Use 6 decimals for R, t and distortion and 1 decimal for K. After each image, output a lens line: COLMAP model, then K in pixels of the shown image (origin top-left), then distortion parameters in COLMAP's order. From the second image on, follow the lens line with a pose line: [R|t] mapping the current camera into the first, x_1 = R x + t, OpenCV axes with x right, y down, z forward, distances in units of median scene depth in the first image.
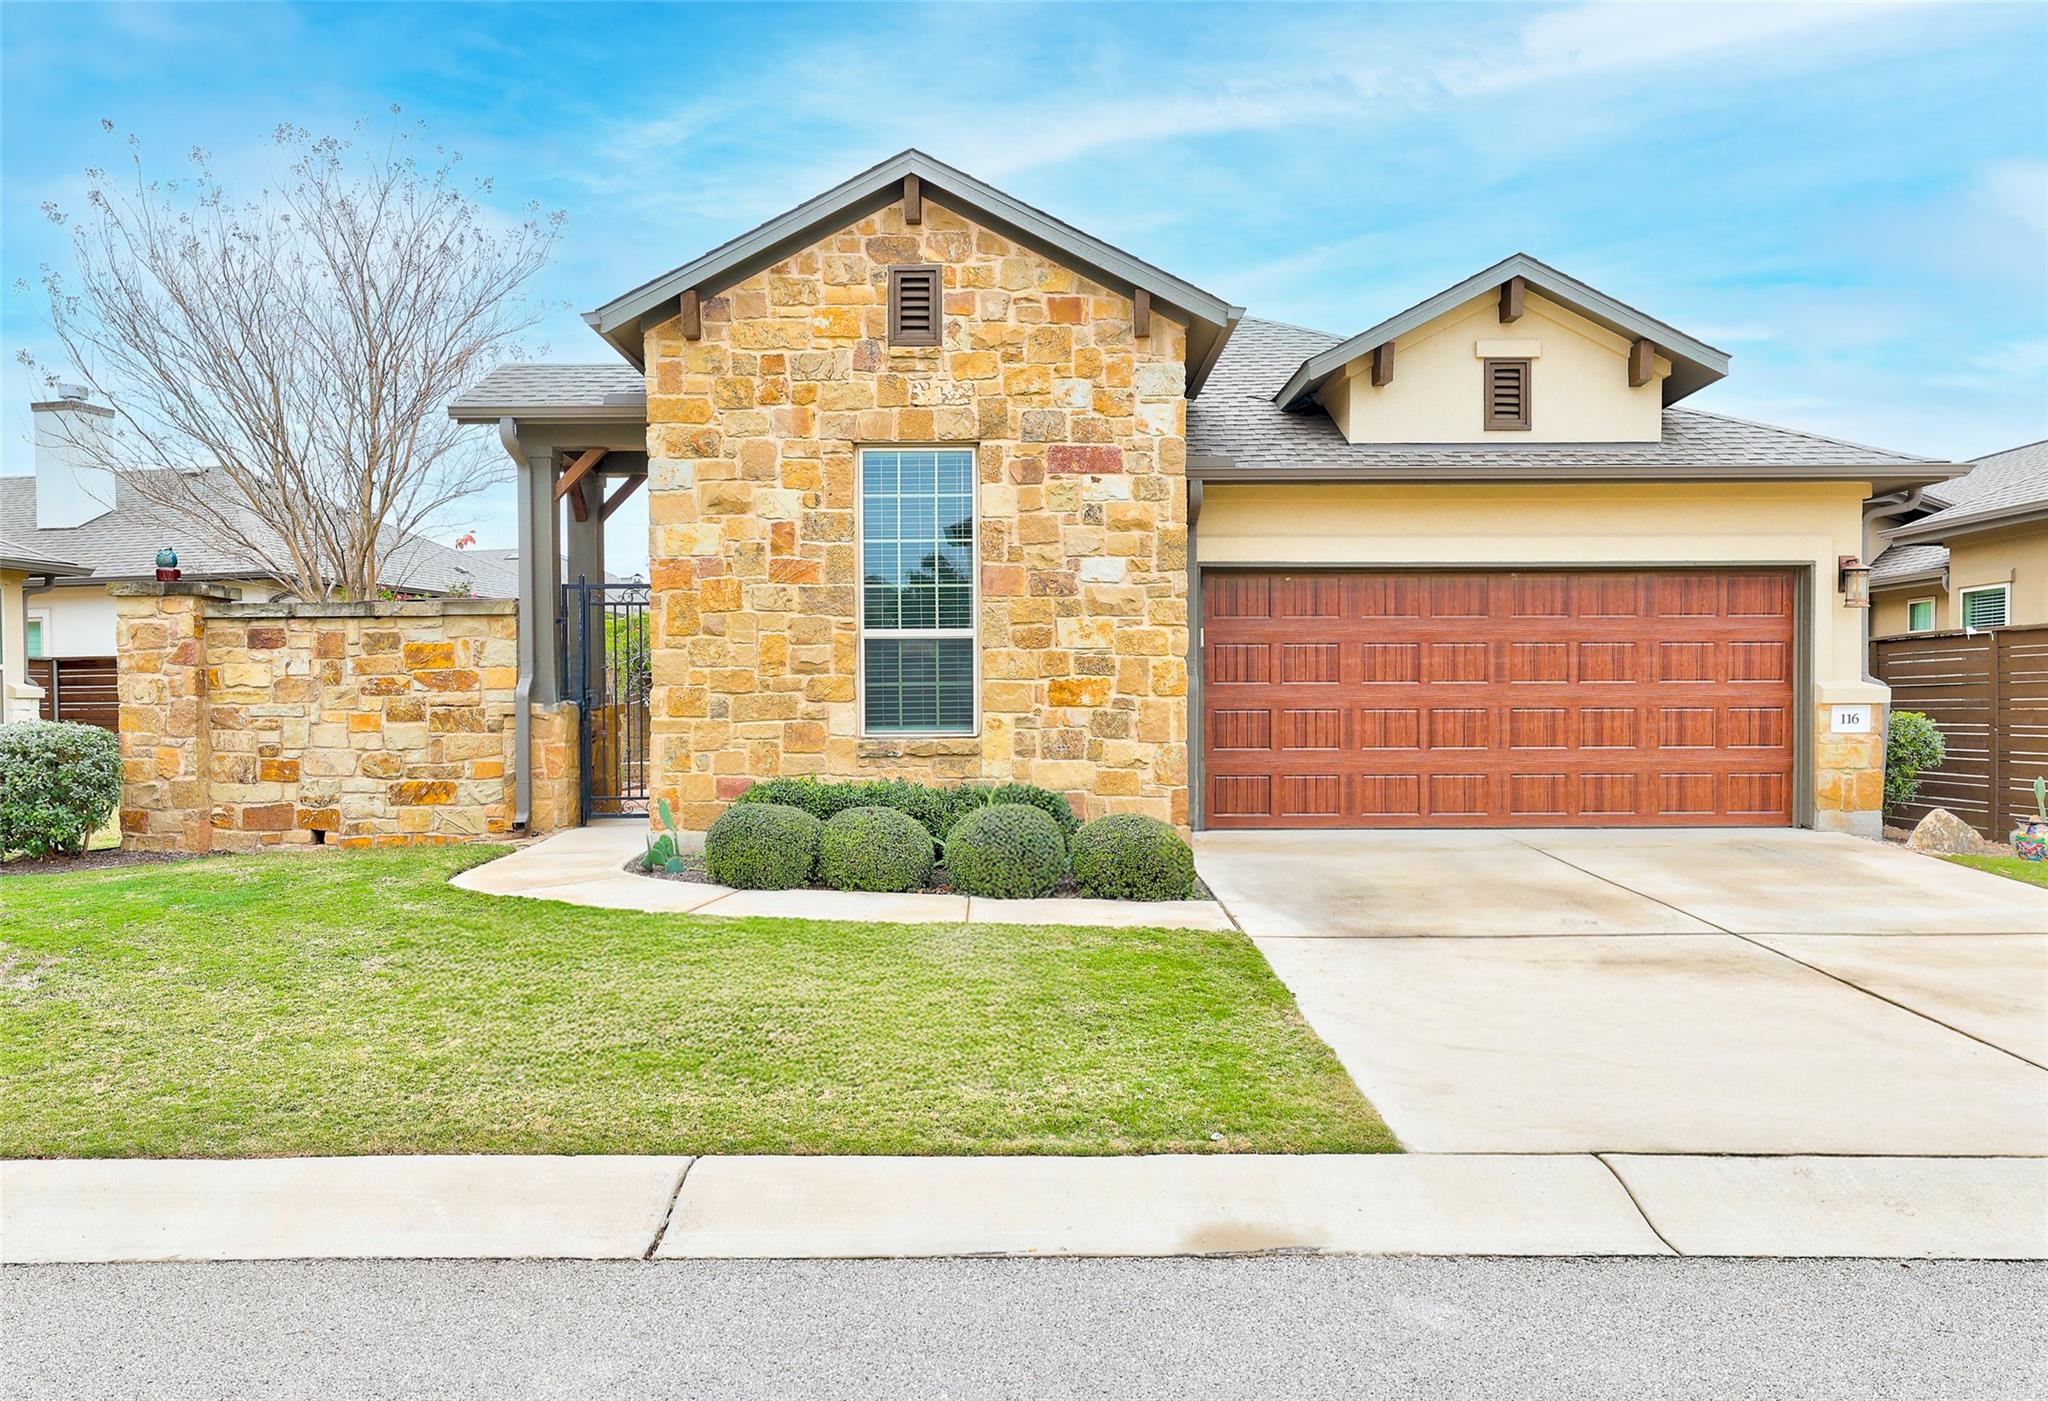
lens RADIAL K [[1652.7, 0, 1027.0], [0, 1652.7, 714.8], [0, 0, 1]] dist [-0.024709, -0.007169]
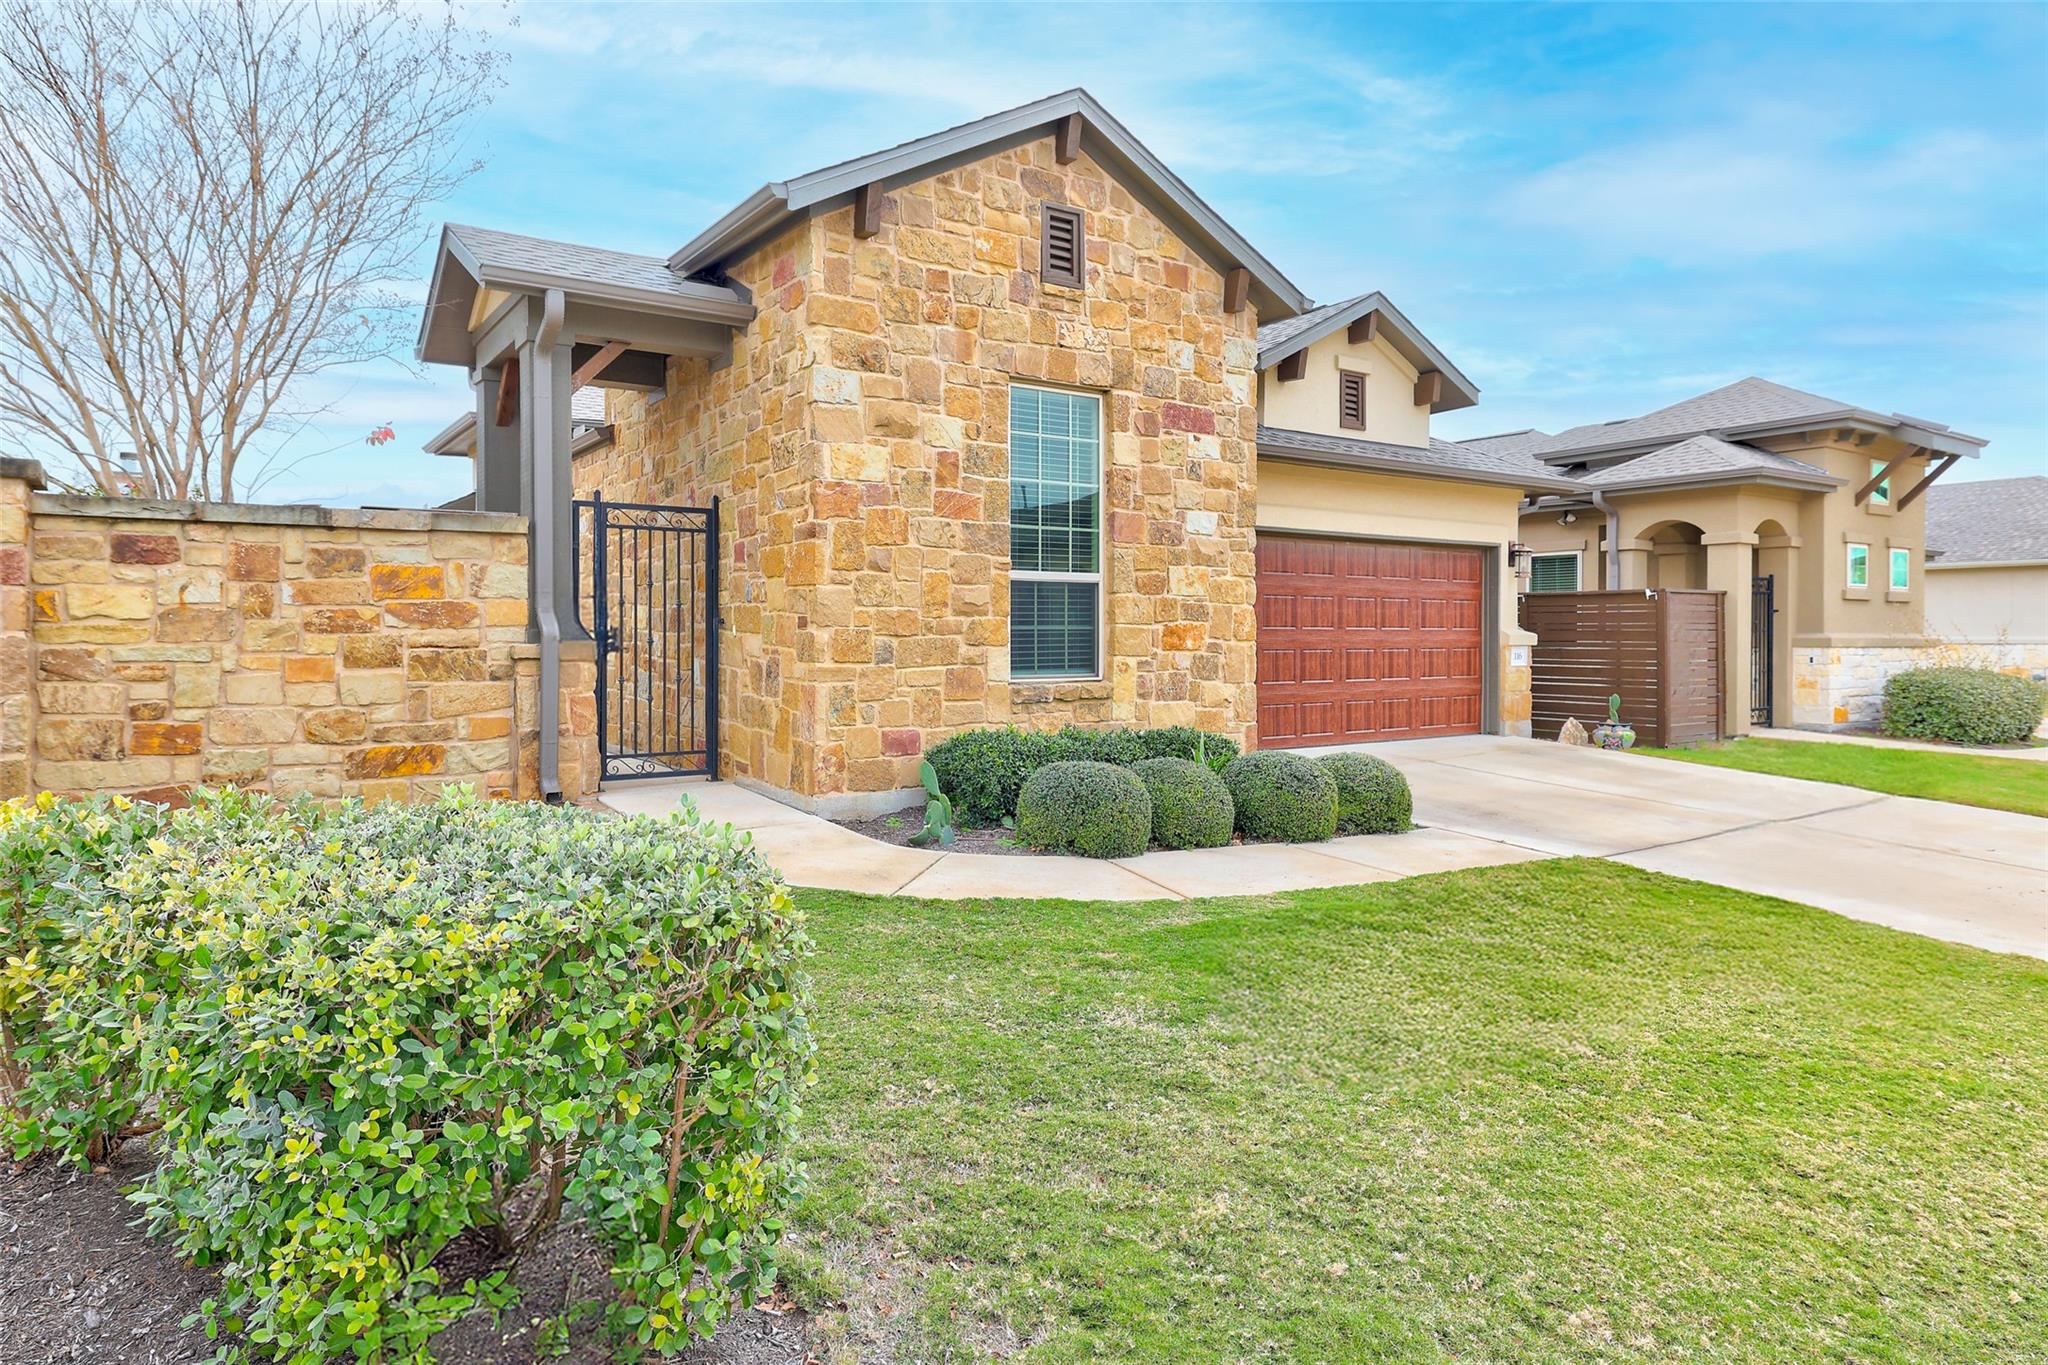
lens RADIAL K [[1255.5, 0, 1010.9], [0, 1255.5, 617.7], [0, 0, 1]] dist [-0.020711, 0.002529]
pose [[0.818791, 0.013172, 0.573941, -0.520791], [-0.005008, 0.999863, -0.015802, -0.012576], [-0.574070, 0.010064, 0.818744, 0.403116]]
